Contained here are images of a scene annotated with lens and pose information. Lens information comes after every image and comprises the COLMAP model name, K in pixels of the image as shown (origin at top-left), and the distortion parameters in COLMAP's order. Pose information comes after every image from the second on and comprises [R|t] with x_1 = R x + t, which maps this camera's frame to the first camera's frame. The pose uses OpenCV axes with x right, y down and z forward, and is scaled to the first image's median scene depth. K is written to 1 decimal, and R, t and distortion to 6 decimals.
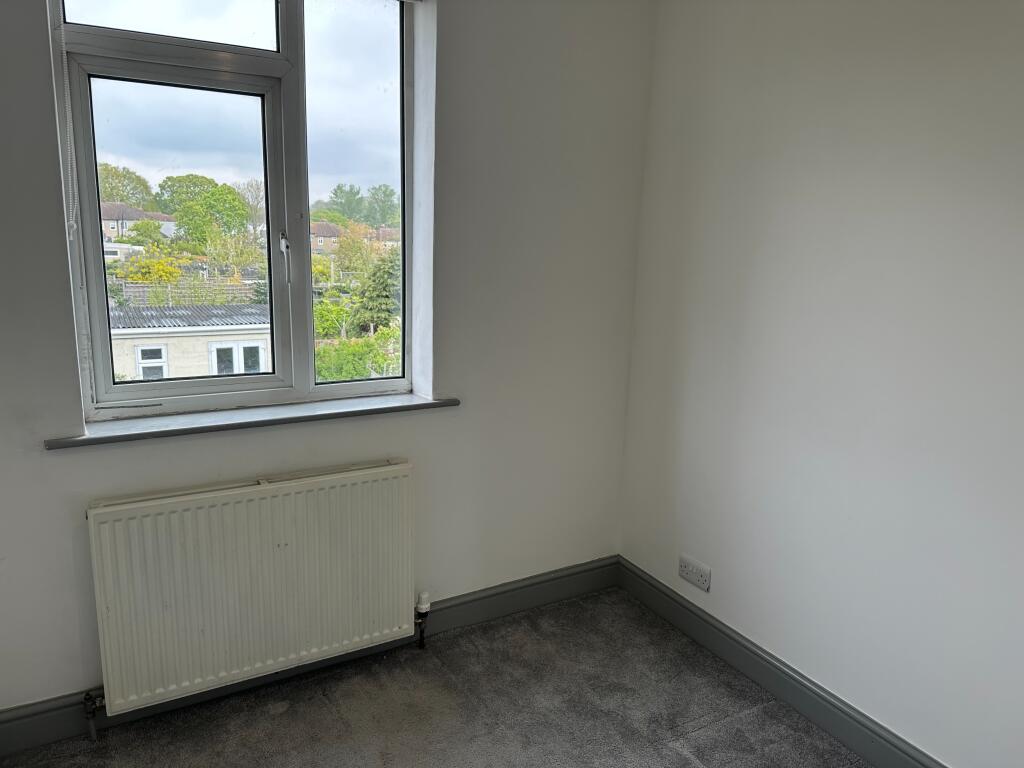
lens RADIAL K [[742.8, 0, 512.0], [0, 742.8, 384.0], [0, 0, 1]] dist [0.057375, 0.001703]
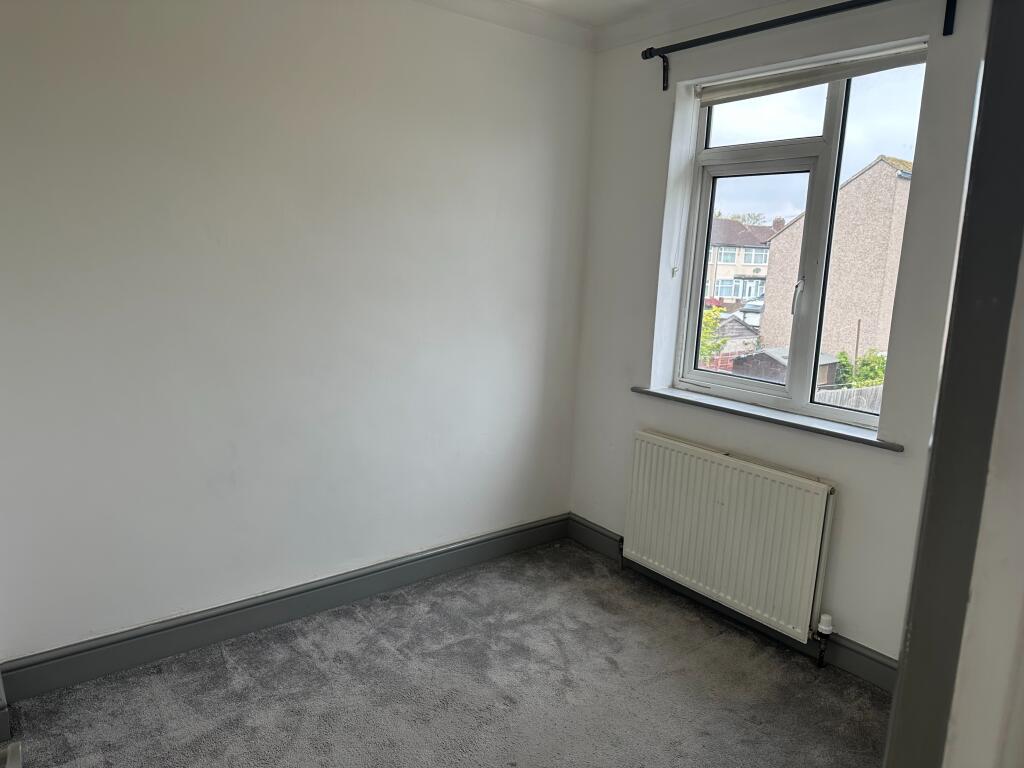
lens RADIAL K [[742.8, 0, 512.0], [0, 742.8, 384.0], [0, 0, 1]] dist [0.057375, 0.001703]
pose [[0.157462, 0.152141, -0.975735, 0.855600], [-0.248425, 0.962389, 0.109970, -0.042183], [0.955767, 0.225081, 0.189335, 0.326606]]
